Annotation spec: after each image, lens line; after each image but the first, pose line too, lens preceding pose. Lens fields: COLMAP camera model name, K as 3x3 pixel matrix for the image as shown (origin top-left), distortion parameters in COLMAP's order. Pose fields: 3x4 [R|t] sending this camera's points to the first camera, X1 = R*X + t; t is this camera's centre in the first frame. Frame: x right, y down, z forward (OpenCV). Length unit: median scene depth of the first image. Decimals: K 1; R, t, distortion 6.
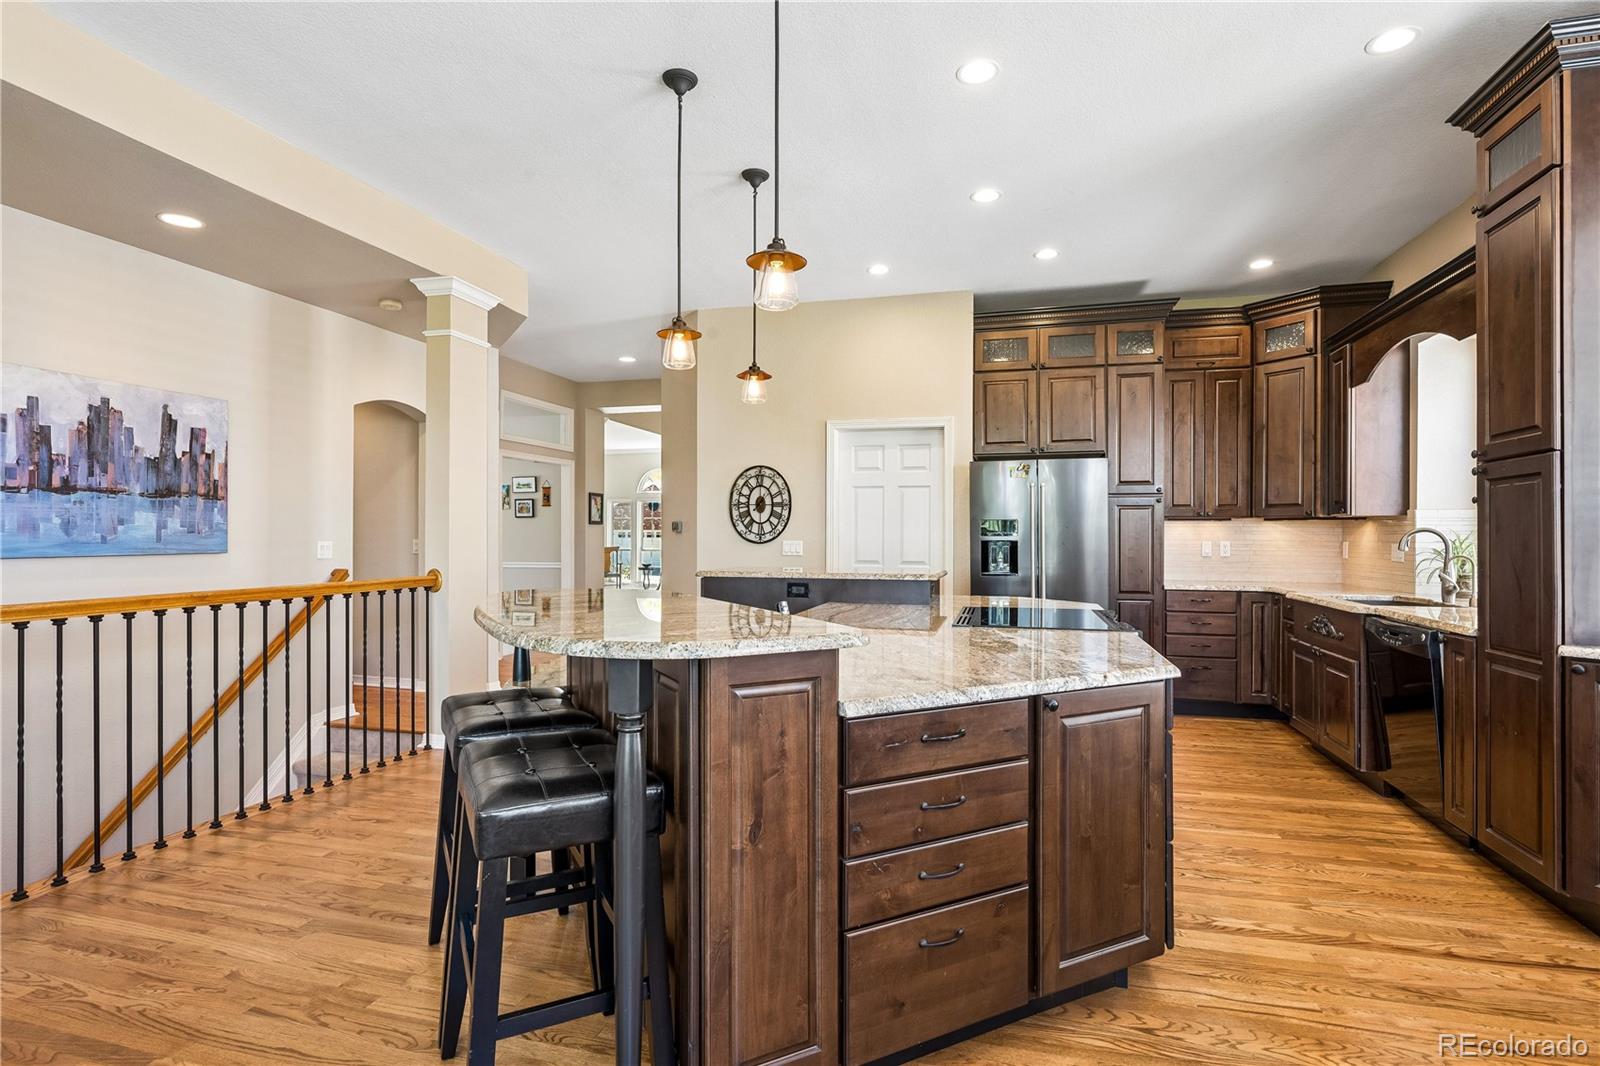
lens RADIAL K [[782.3, 0, 800.0], [0, 782.3, 533.0], [0, 0, 1]] dist [0.000251, -0.000449]
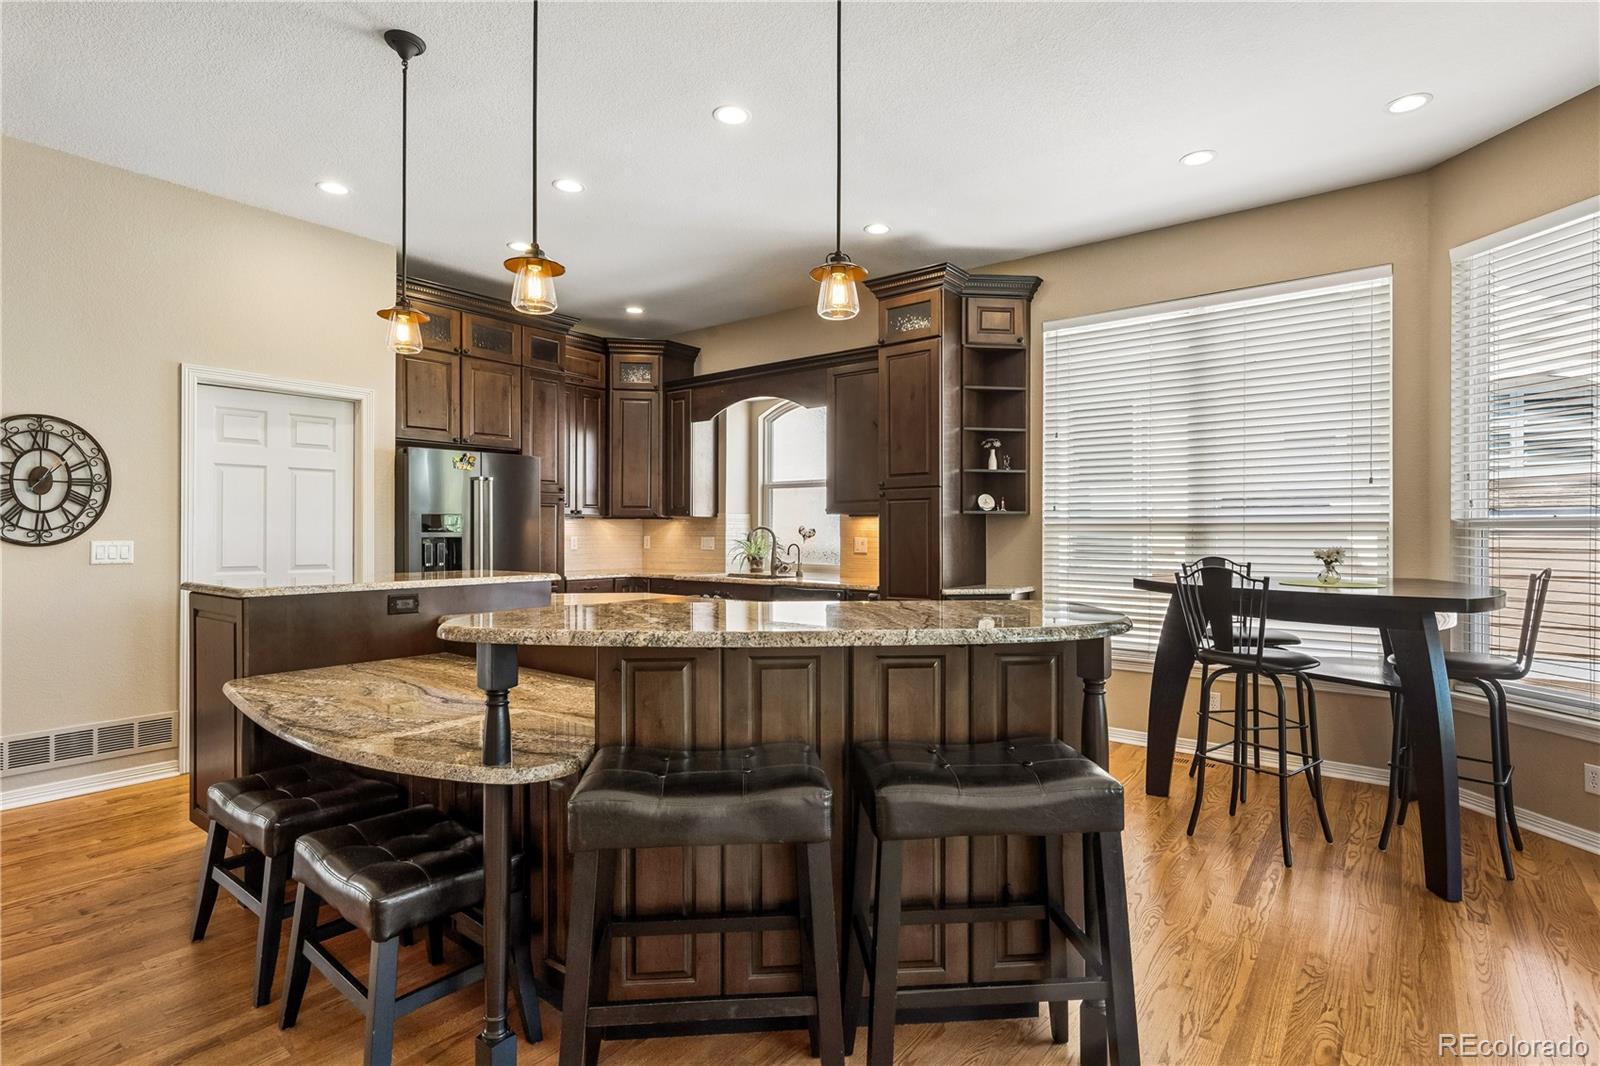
lens RADIAL K [[795.1, 0, 800.0], [0, 795.1, 533.0], [0, 0, 1]] dist [0.001818, 0.000259]
pose [[0.384135, -0.004028, 0.923268, -0.391174], [-0.003103, 0.999979, 0.005654, -0.001569], [-0.923272, -0.005037, 0.384114, 0.234030]]
